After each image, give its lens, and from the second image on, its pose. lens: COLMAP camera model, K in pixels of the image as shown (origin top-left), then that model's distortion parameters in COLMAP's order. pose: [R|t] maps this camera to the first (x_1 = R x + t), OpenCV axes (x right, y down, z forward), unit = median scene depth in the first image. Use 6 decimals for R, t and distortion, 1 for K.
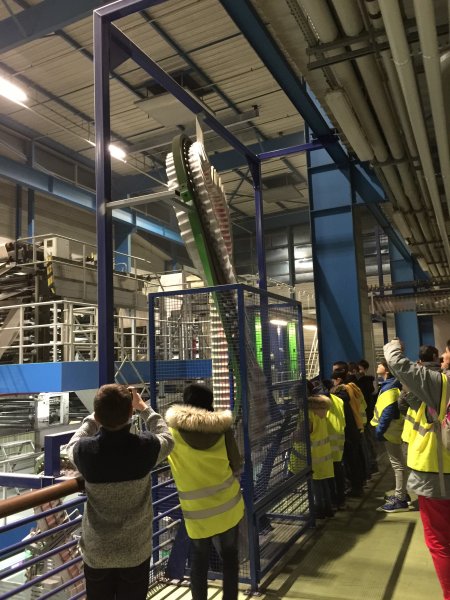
lens RADIAL K [[504.7, 0, 225.0], [0, 504.7, 300.0], [0, 0, 1]] dist [0.066556, -0.096697]
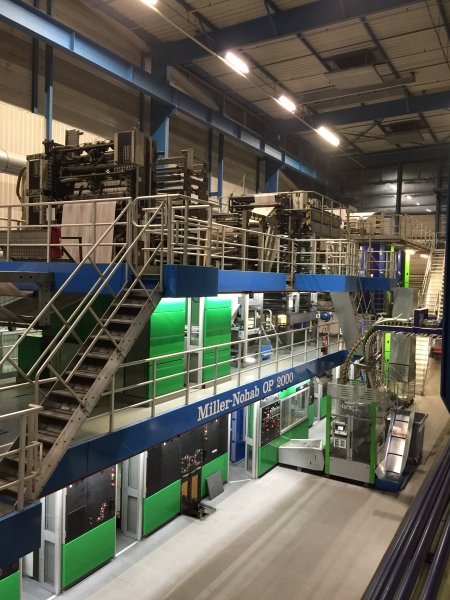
lens RADIAL K [[504.7, 0, 225.0], [0, 504.7, 300.0], [0, 0, 1]] dist [0.066556, -0.096697]
pose [[0.994505, 0.070384, -0.077495, -0.244480], [-0.056463, 0.983981, 0.169096, -0.026860], [0.088155, -0.163791, 0.982548, -0.314984]]
